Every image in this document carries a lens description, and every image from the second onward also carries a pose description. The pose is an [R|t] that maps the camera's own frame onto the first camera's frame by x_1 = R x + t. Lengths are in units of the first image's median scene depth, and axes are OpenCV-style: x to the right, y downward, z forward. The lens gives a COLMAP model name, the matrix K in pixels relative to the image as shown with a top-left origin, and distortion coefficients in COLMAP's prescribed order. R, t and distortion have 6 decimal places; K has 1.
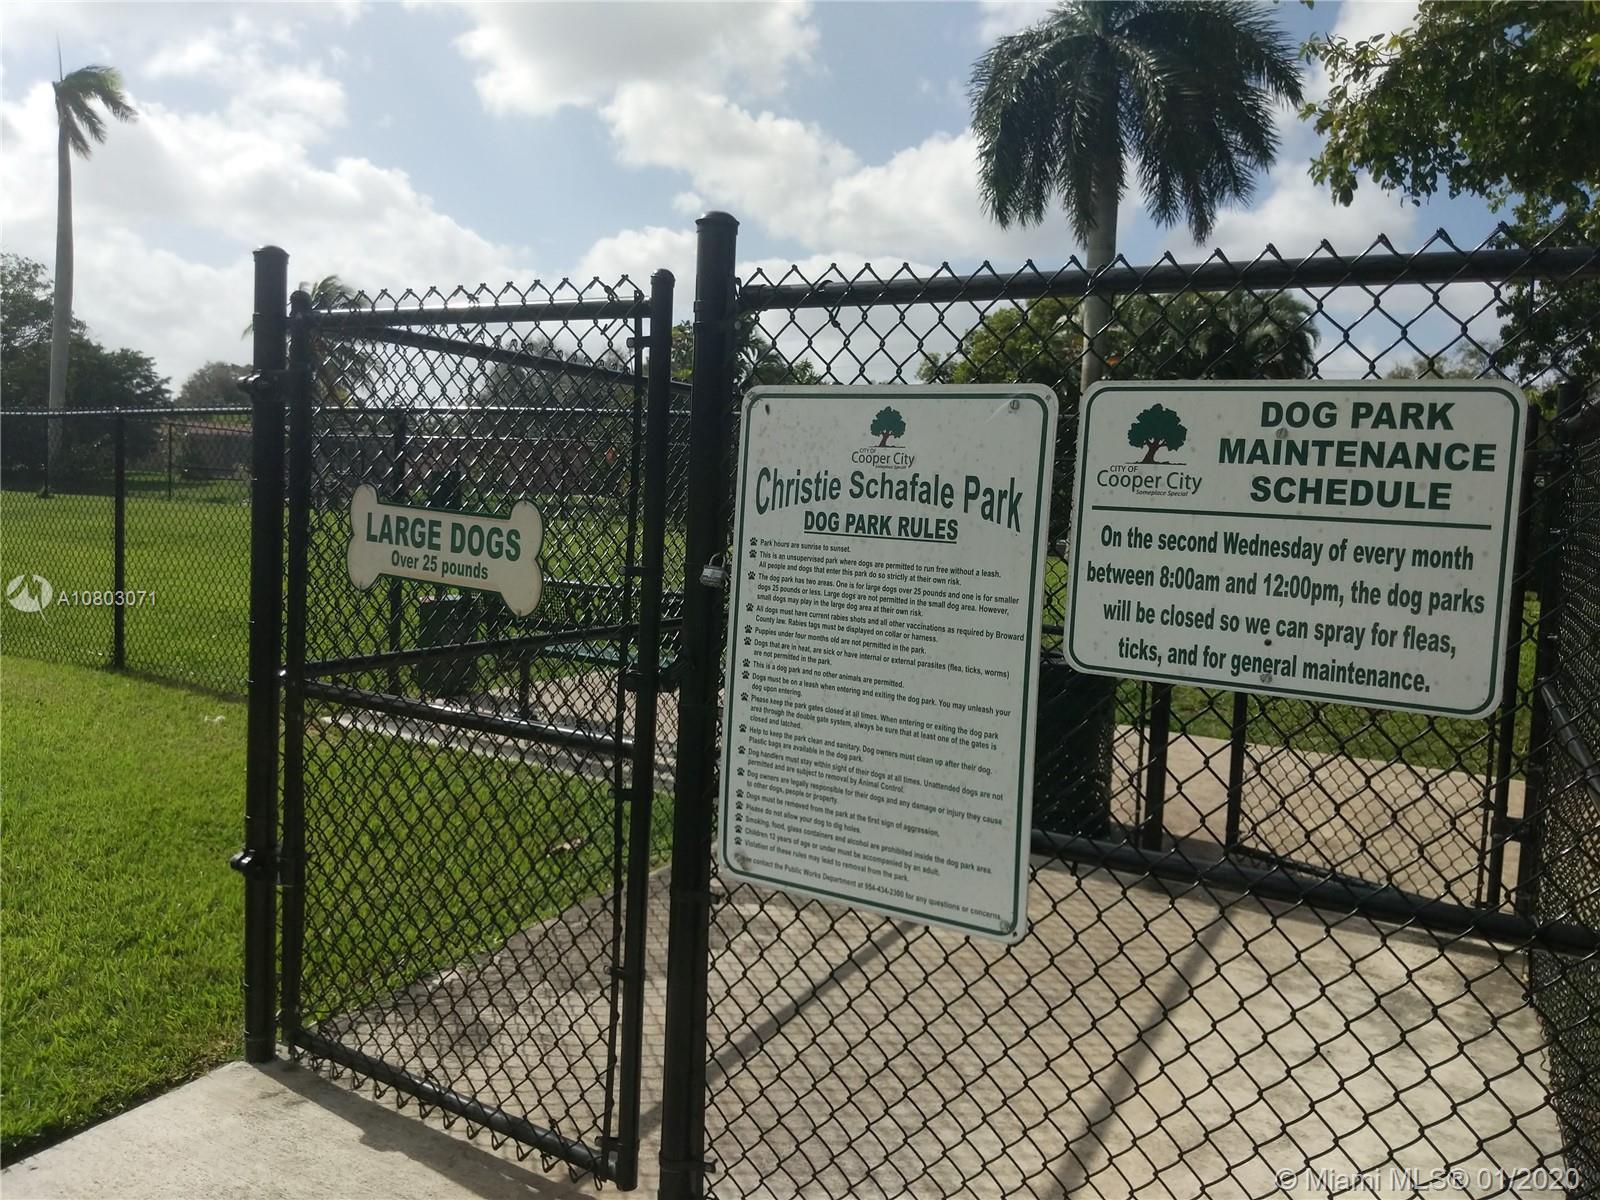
lens RADIAL K [[1271.4, 0, 800.0], [0, 1271.4, 600.0], [0, 0, 1]] dist [-0.002987, -0.004681]
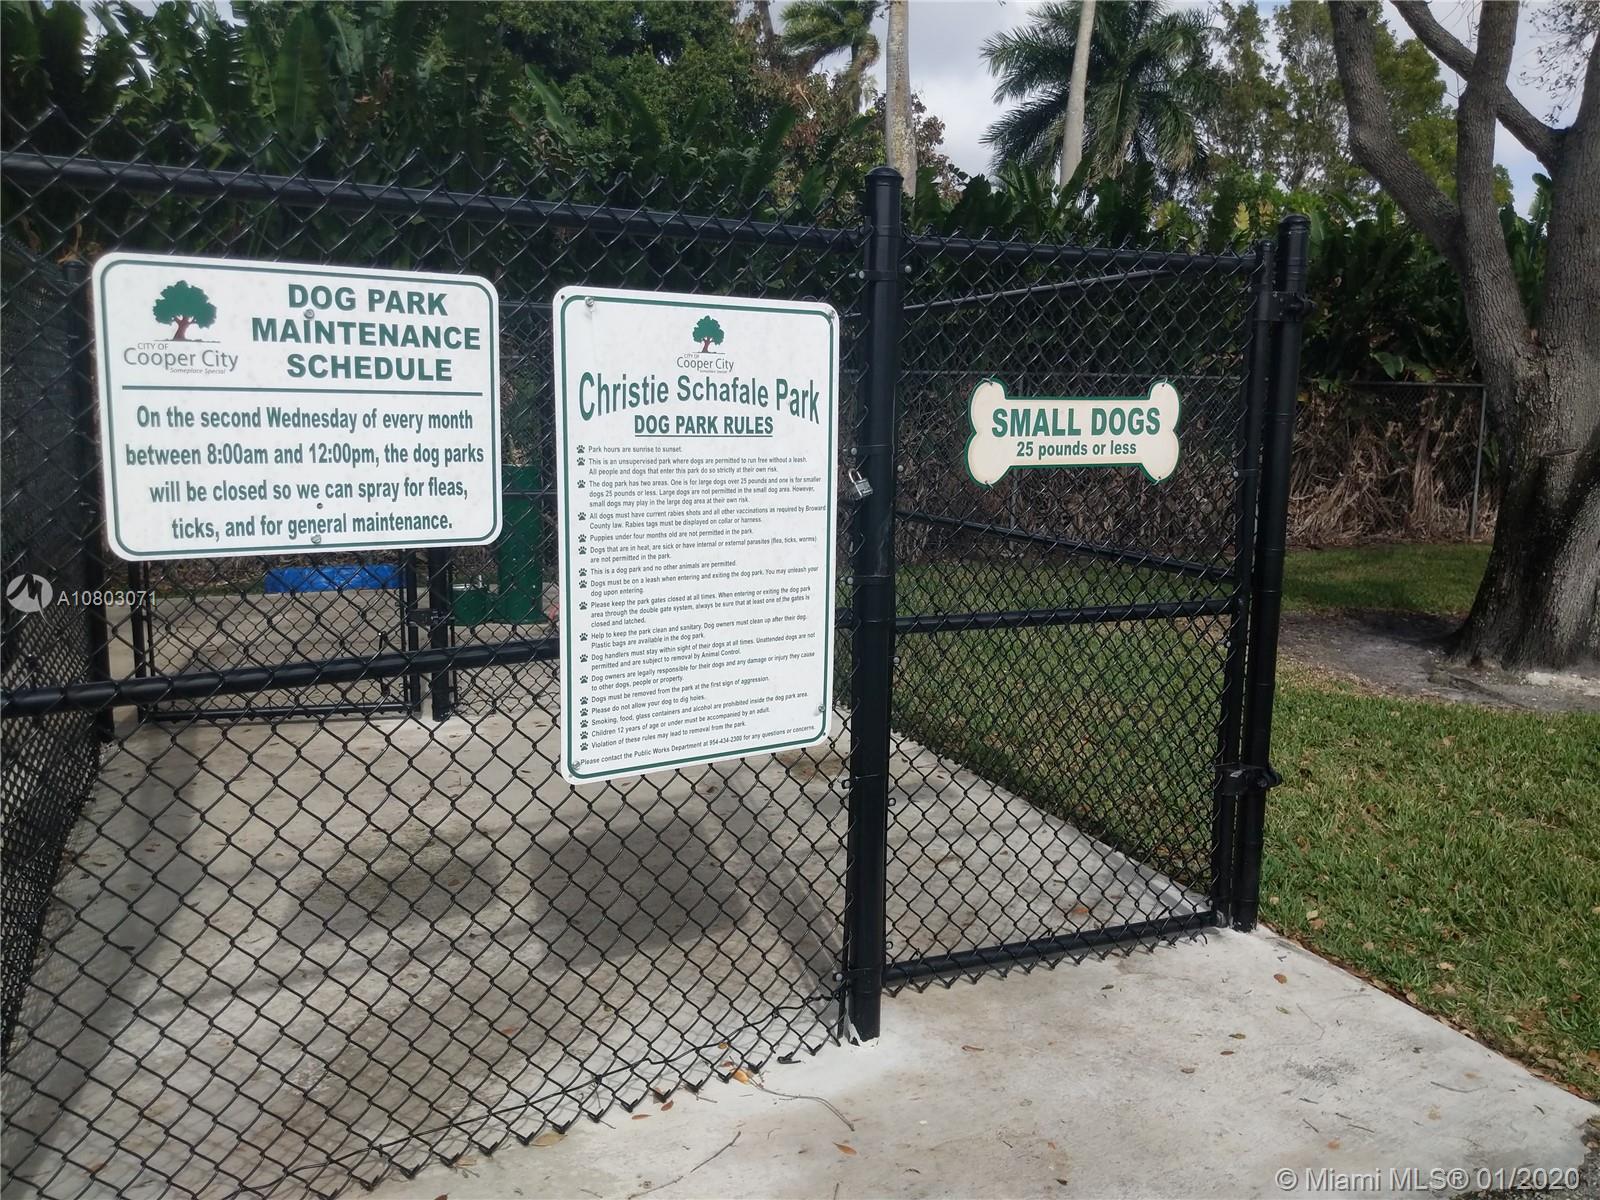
lens RADIAL K [[1078.2, 0, 800.0], [0, 1078.2, 600.0], [0, 0, 1]] dist [-0.001700, -0.003198]
pose [[0.478823, -0.199483, 0.854947, -0.276409], [0.078136, 0.979661, 0.184822, -0.028968], [-0.874428, -0.021695, 0.484671, 0.177736]]
